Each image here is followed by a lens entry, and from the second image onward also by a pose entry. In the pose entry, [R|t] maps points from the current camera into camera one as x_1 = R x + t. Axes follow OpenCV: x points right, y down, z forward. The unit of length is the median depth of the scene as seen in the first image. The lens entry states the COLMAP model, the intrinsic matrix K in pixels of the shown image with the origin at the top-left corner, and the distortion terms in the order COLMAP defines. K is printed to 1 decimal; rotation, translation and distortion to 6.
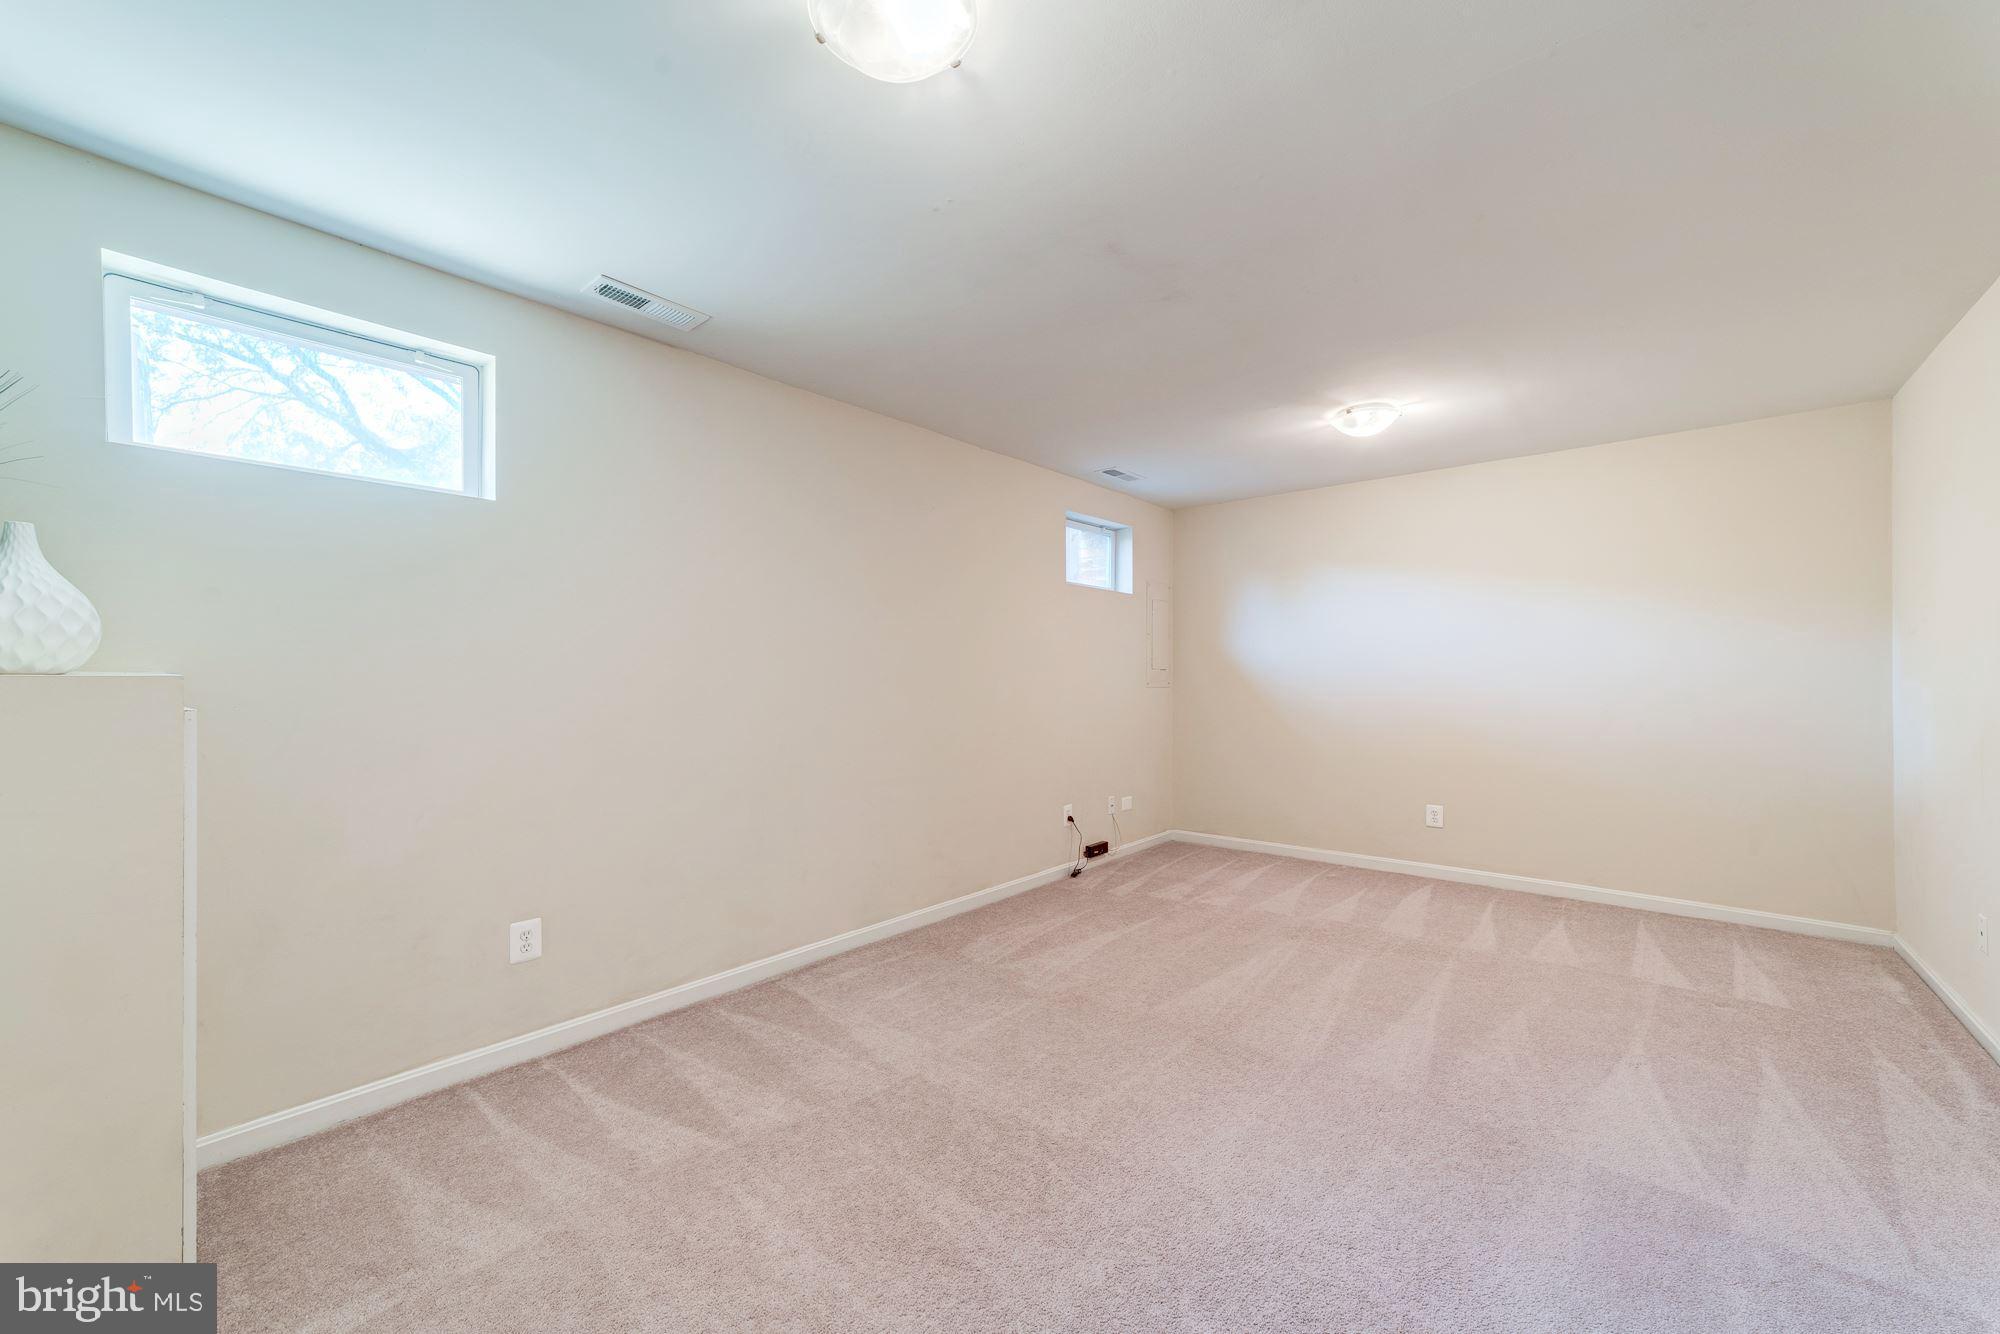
lens RADIAL K [[775.4, 0, 997.6], [0, 775.4, 670.7], [0, 0, 1]] dist [-0.018364, 0.009268]
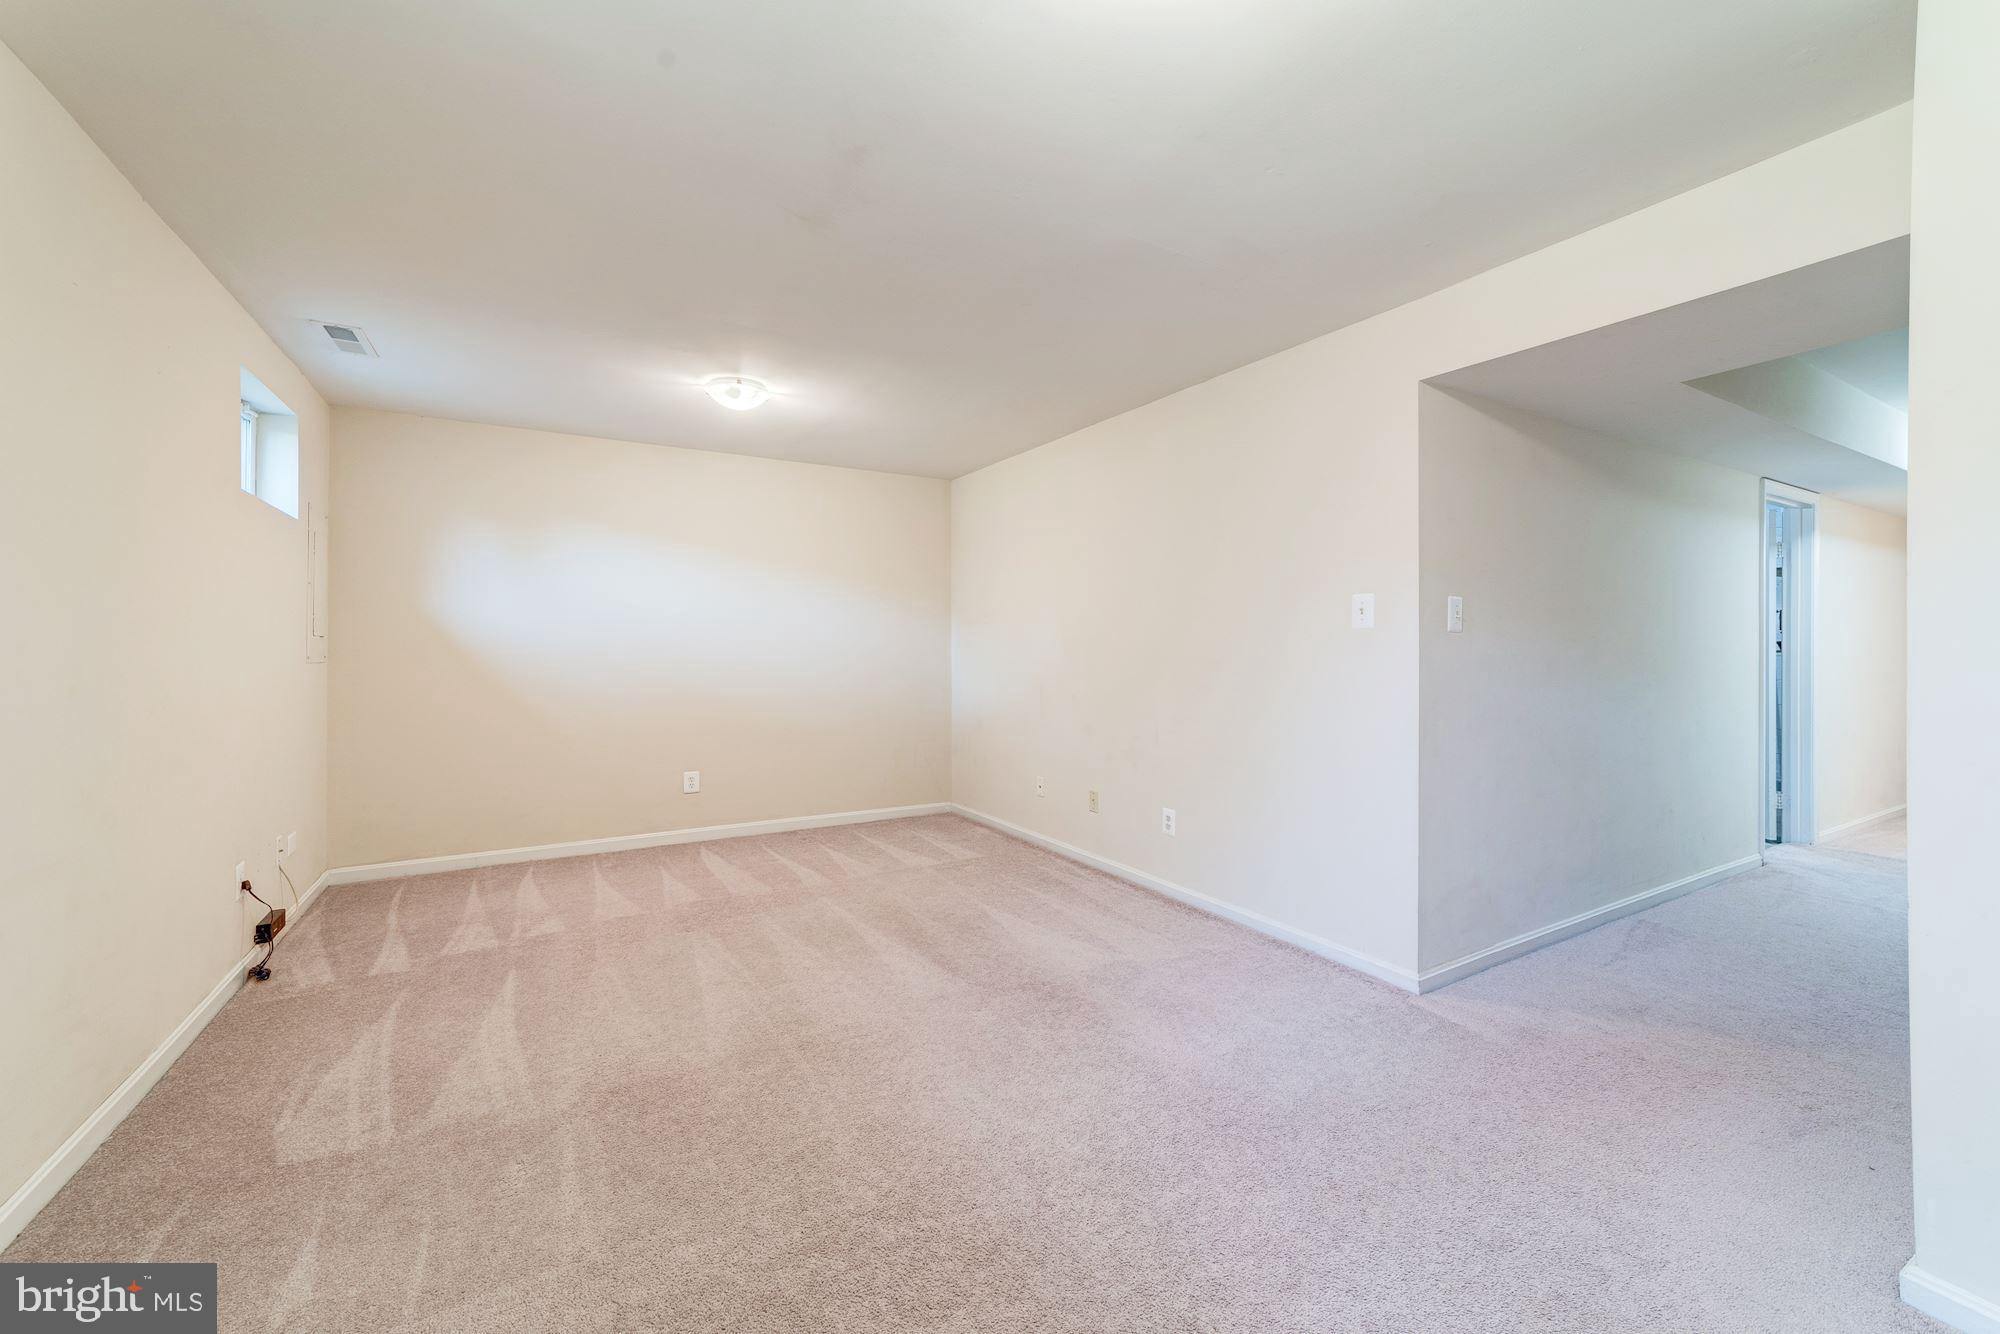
lens RADIAL K [[780.2, 0, 1008.9], [0, 780.2, 642.7], [0, 0, 1]] dist [-0.017209, 0.009423]
pose [[0.320014, 0.007517, 0.947383, -0.377121], [-0.007213, 0.999959, -0.005498, 0.004543], [-0.947385, -0.005075, 0.320055, 0.339907]]
